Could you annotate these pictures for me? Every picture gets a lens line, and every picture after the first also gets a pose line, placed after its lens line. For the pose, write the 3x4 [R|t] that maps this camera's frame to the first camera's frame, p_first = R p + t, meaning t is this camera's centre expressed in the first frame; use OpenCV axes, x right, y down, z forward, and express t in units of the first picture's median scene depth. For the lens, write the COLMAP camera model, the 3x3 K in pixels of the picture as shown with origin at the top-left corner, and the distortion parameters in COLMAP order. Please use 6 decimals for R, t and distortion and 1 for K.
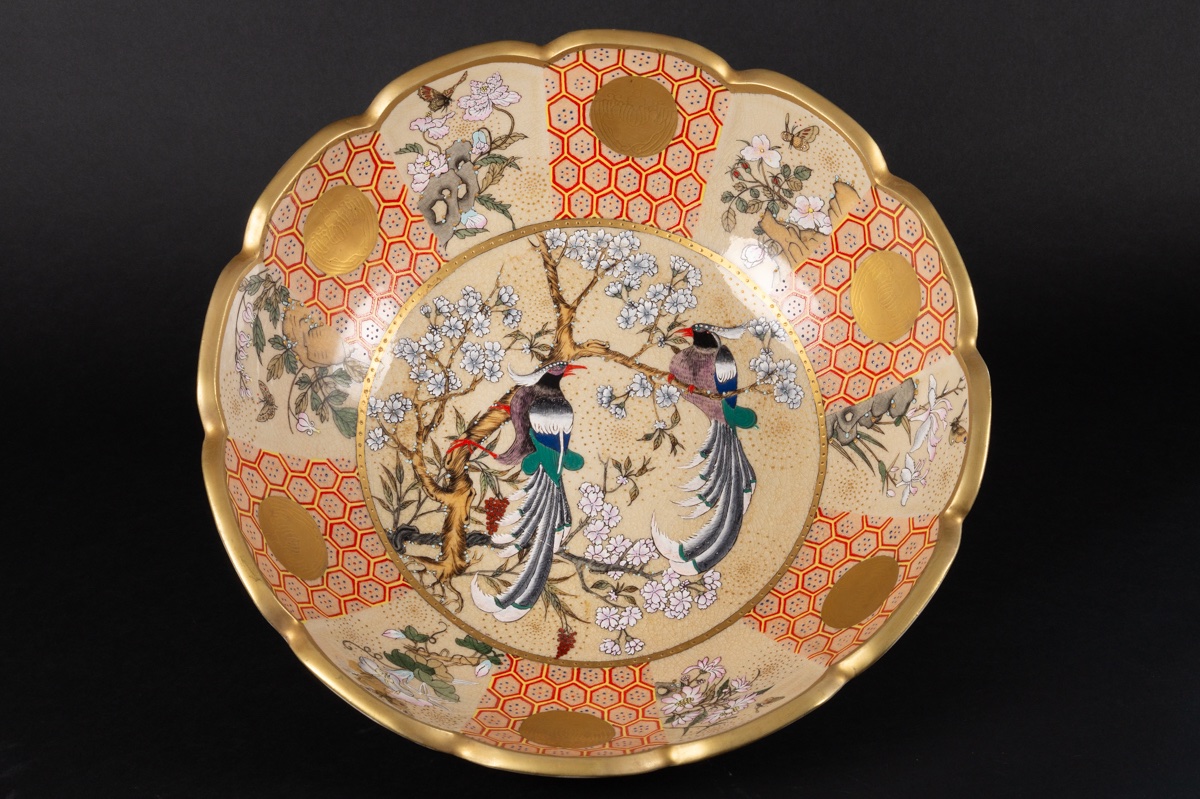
lens RADIAL K [[2874.1, 0, 614.8], [0, 2874.1, 402.9], [0, 0, 1]] dist [-0.017304, 1.255688]
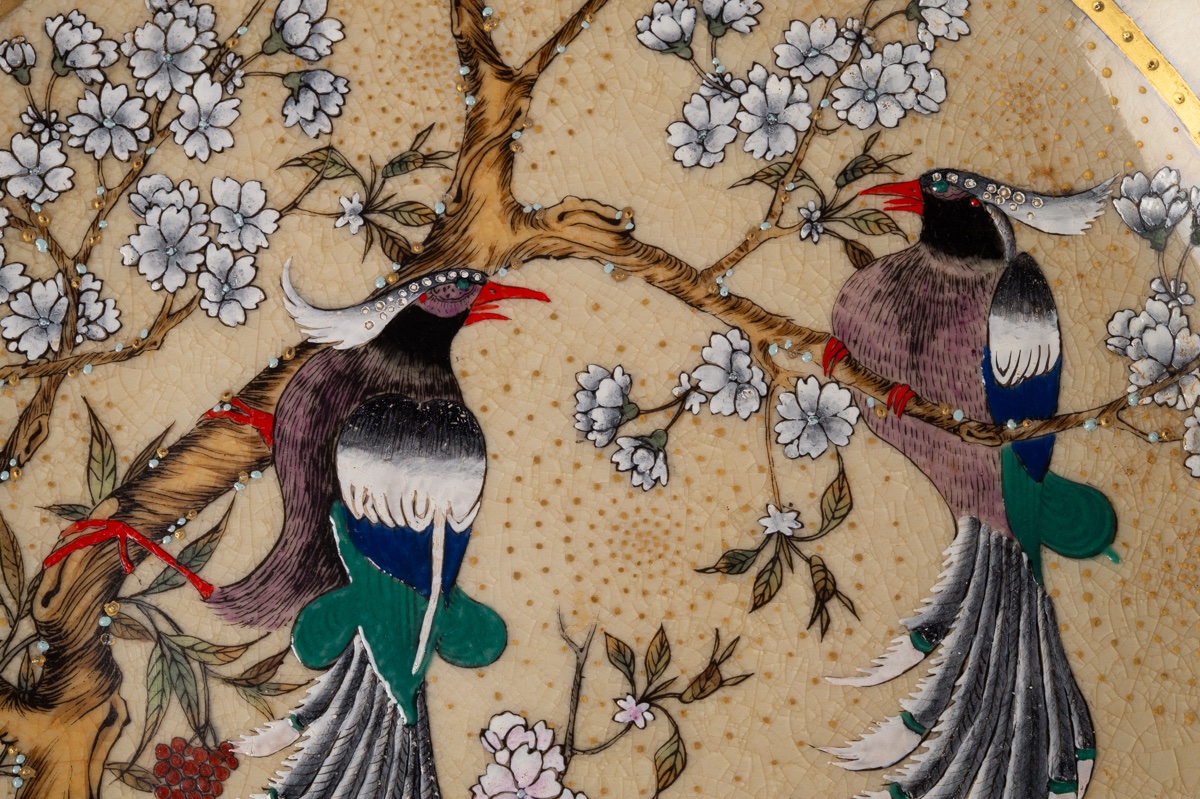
lens RADIAL K [[2933.1, 0, 616.9], [0, 2933.1, 404.4], [0, 0, 1]] dist [-0.002616, 0.130234]
pose [[0.995270, 0.083434, -0.049756, 0.012982], [-0.073140, 0.980677, 0.181447, -0.056771], [0.063933, -0.176950, 0.982141, 0.710930]]
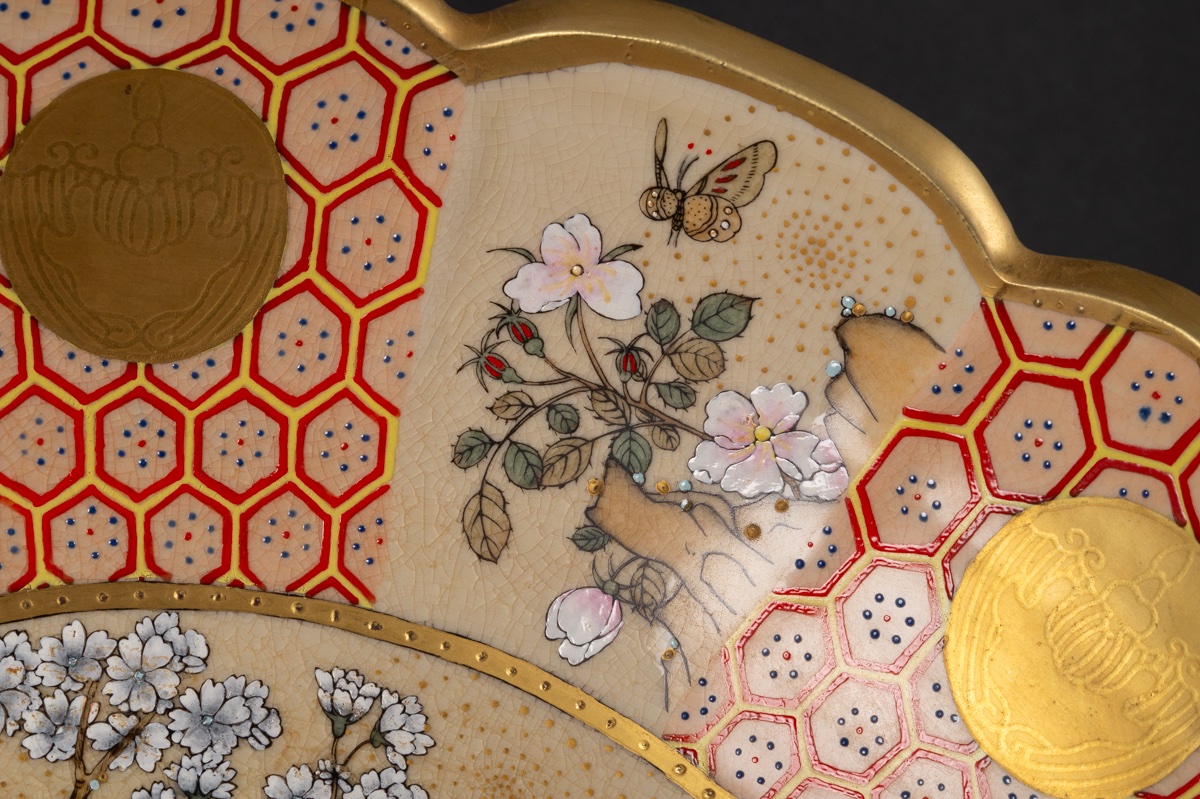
lens RADIAL K [[2933.1, 0, 616.9], [0, 2933.1, 404.4], [0, 0, 1]] dist [-0.002616, 0.130234]
pose [[0.926920, -0.120260, 0.355467, -0.059106], [0.205921, 0.954904, -0.213903, -0.005213], [-0.313713, 0.271469, 0.909884, 0.713474]]
